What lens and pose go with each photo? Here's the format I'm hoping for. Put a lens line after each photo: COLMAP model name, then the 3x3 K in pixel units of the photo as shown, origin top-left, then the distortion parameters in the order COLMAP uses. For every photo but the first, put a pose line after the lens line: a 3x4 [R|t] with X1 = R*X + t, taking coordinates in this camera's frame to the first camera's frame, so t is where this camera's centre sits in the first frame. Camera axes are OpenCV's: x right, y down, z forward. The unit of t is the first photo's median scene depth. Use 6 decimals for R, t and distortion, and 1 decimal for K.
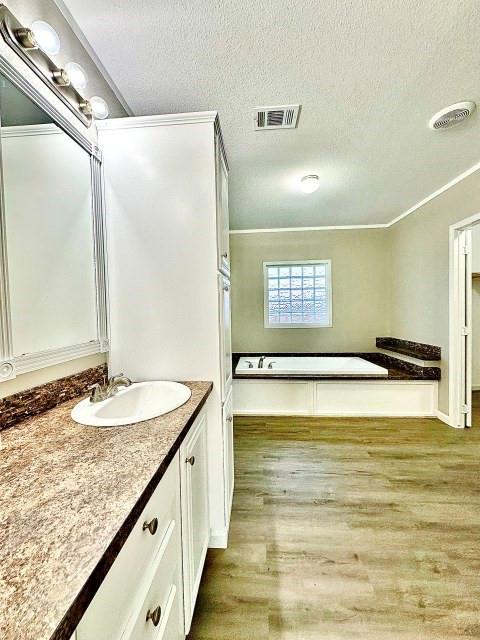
lens RADIAL K [[257.6, 0, 239.9], [0, 257.6, 319.2], [0, 0, 1]] dist [-0.002149, 0.000267]
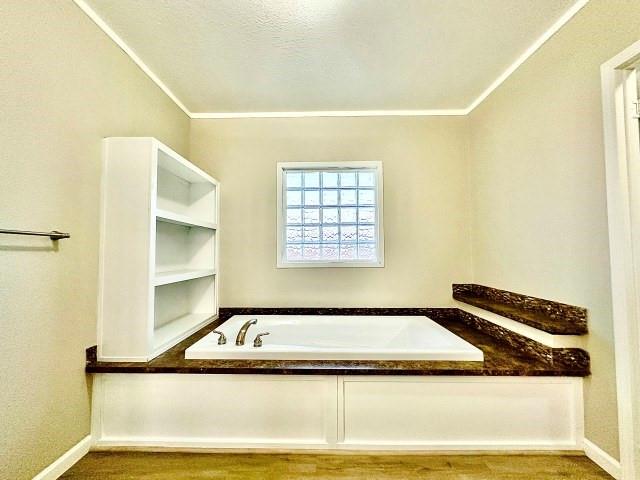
lens RADIAL K [[257.6, 0, 320.2], [0, 257.6, 240.7], [0, 0, 1]] dist [-0.002149, 0.000267]
pose [[0.998699, 0.016231, 0.048349, 0.206690], [-0.012824, 0.997468, -0.069952, 0.015723], [-0.049362, 0.069241, 0.996378, 0.454837]]
